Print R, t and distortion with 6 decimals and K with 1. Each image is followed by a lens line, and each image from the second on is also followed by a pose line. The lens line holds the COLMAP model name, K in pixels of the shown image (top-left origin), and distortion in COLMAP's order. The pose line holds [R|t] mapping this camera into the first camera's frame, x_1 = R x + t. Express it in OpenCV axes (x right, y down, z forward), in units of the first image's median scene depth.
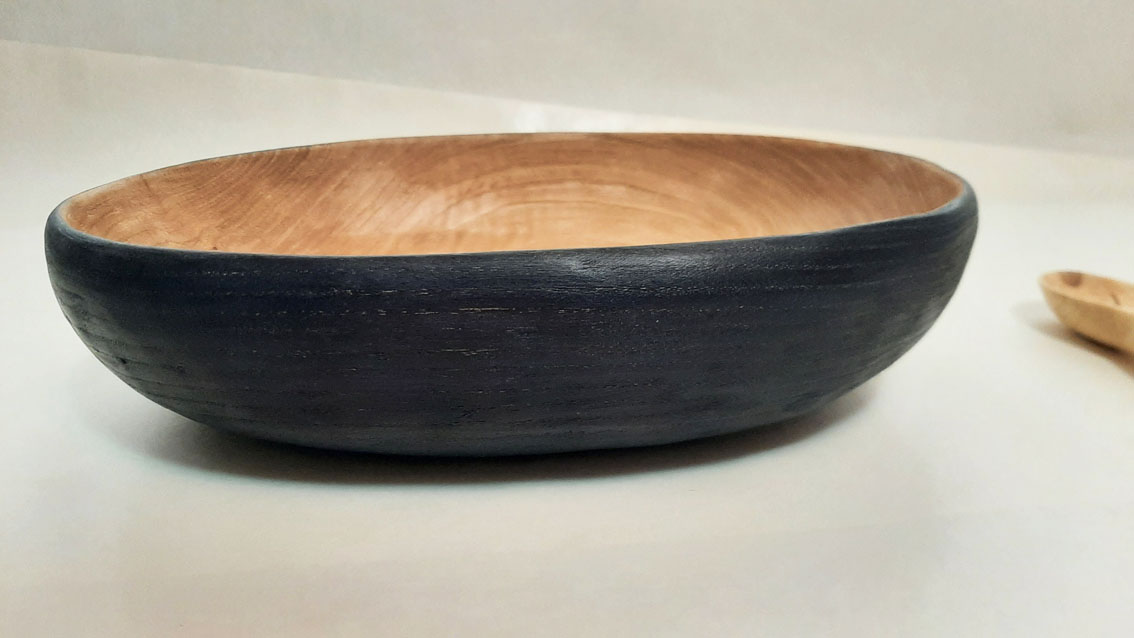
lens RADIAL K [[893.6, 0, 567.0], [0, 893.6, 319.0], [0, 0, 1]] dist [0.107298, -0.311678]
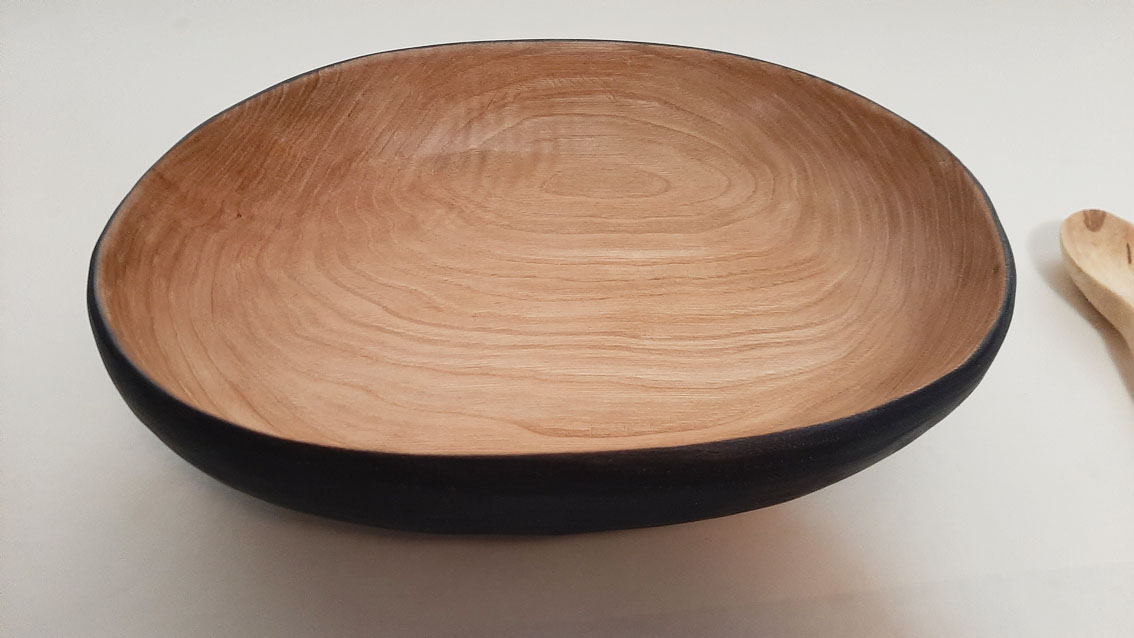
lens RADIAL K [[877.1, 0, 569.9], [0, 877.1, 322.4], [0, 0, 1]] dist [0.128418, -0.416839]
pose [[0.999573, 0.022480, 0.018657, -0.041187], [-0.028766, 0.868801, 0.494325, -0.416585], [-0.005097, -0.494650, 0.869077, 0.091952]]
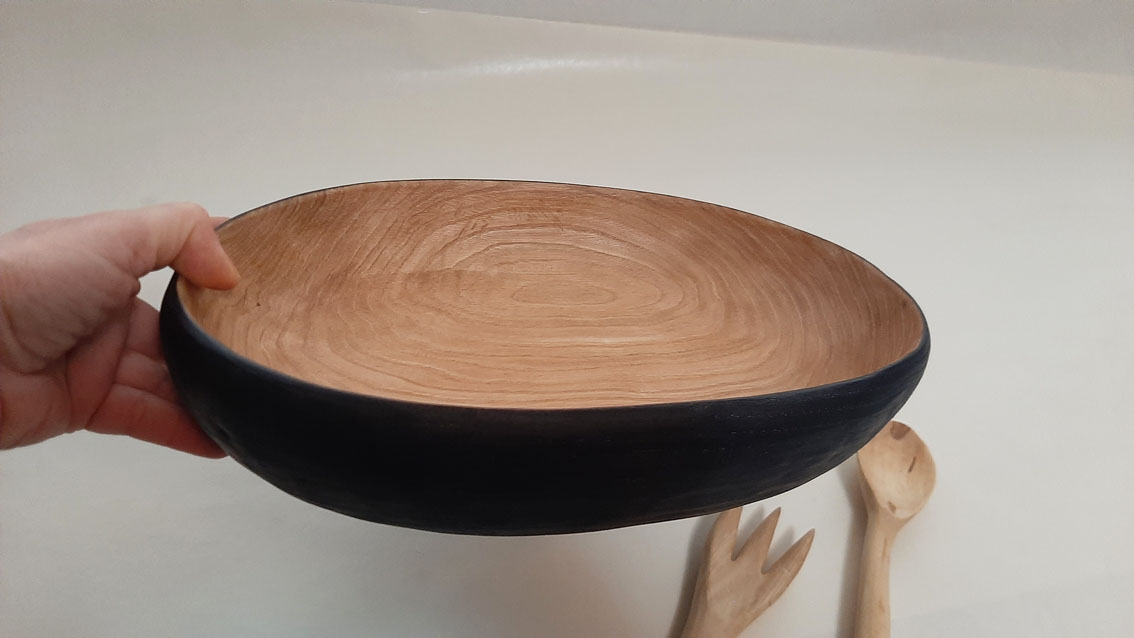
lens RADIAL K [[877.1, 0, 569.9], [0, 877.1, 322.4], [0, 0, 1]] dist [0.128418, -0.416839]
pose [[0.950417, 0.012917, 0.310710, -0.328487], [-0.060836, 0.987555, 0.145034, -0.204225], [-0.304970, -0.156746, 0.939374, -0.062046]]
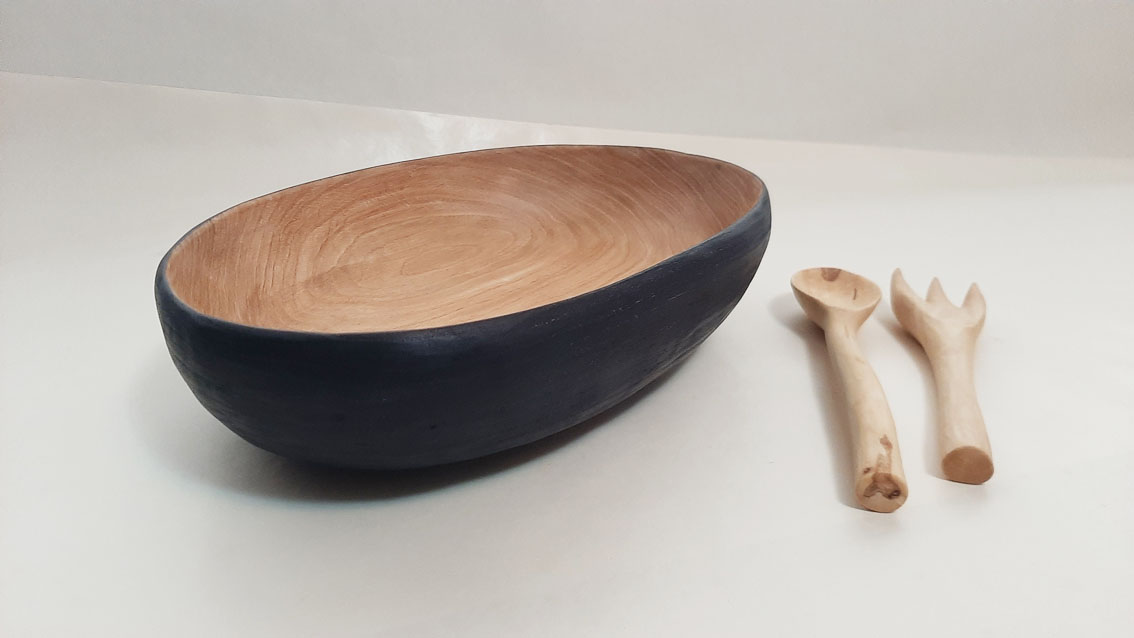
lens RADIAL K [[877.1, 0, 569.9], [0, 877.1, 322.4], [0, 0, 1]] dist [0.128418, -0.416839]
pose [[0.676382, -0.280381, 0.681098, -0.709946], [0.238617, 0.958255, 0.157511, -0.140591], [-0.696828, 0.055984, 0.715050, 0.021617]]
